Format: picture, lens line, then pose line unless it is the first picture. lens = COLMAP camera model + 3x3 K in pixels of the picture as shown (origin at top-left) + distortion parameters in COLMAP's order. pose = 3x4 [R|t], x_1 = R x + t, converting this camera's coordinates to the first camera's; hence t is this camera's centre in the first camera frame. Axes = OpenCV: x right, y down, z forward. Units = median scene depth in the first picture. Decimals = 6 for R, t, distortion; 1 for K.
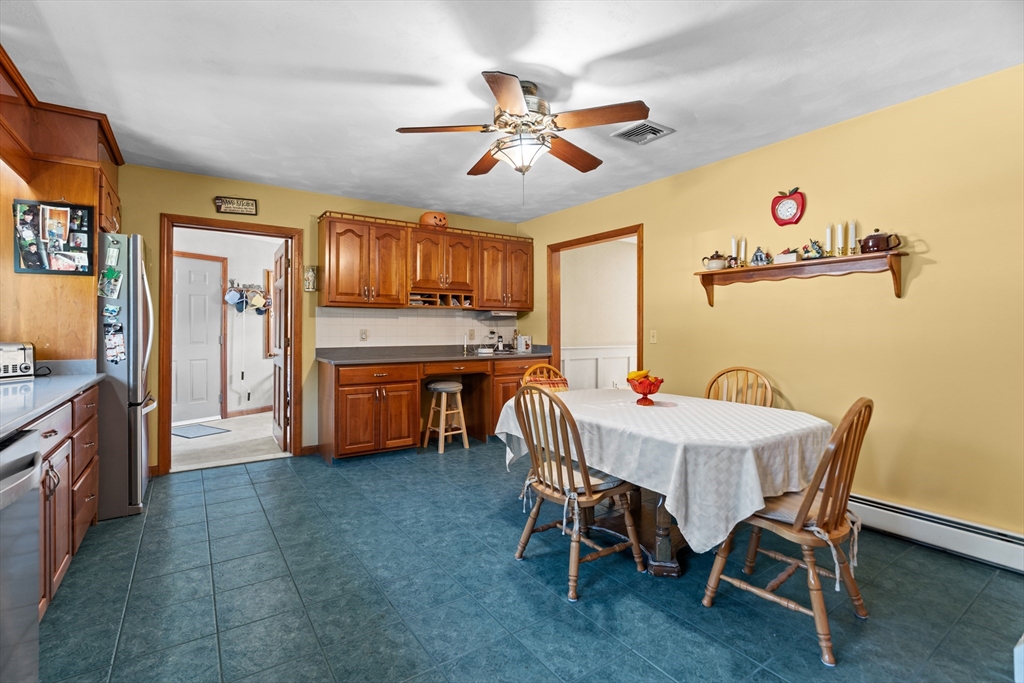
lens RADIAL K [[462.2, 0, 516.8], [0, 462.2, 332.6], [0, 0, 1]] dist [-0.002344, -0.000171]
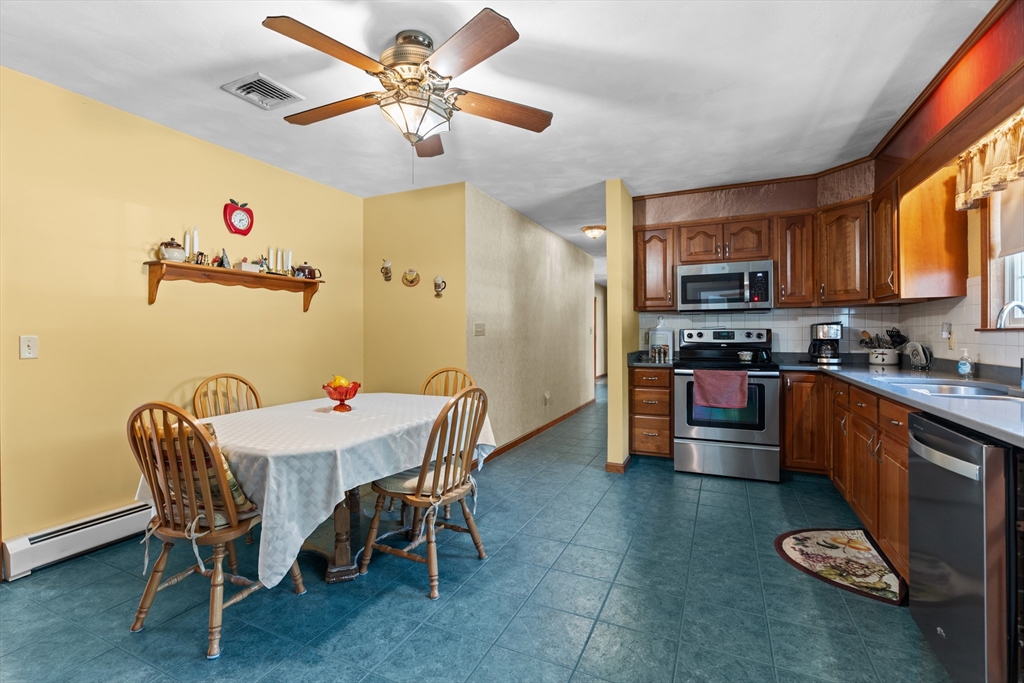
lens RADIAL K [[462.2, 0, 508.8], [0, 462.2, 334.0], [0, 0, 1]] dist [-0.002344, -0.000171]
pose [[-0.488360, 0.001174, 0.872642, -0.697706], [0.005469, 0.999984, 0.001716, -0.008096], [-0.872625, 0.005610, -0.488358, 1.100668]]
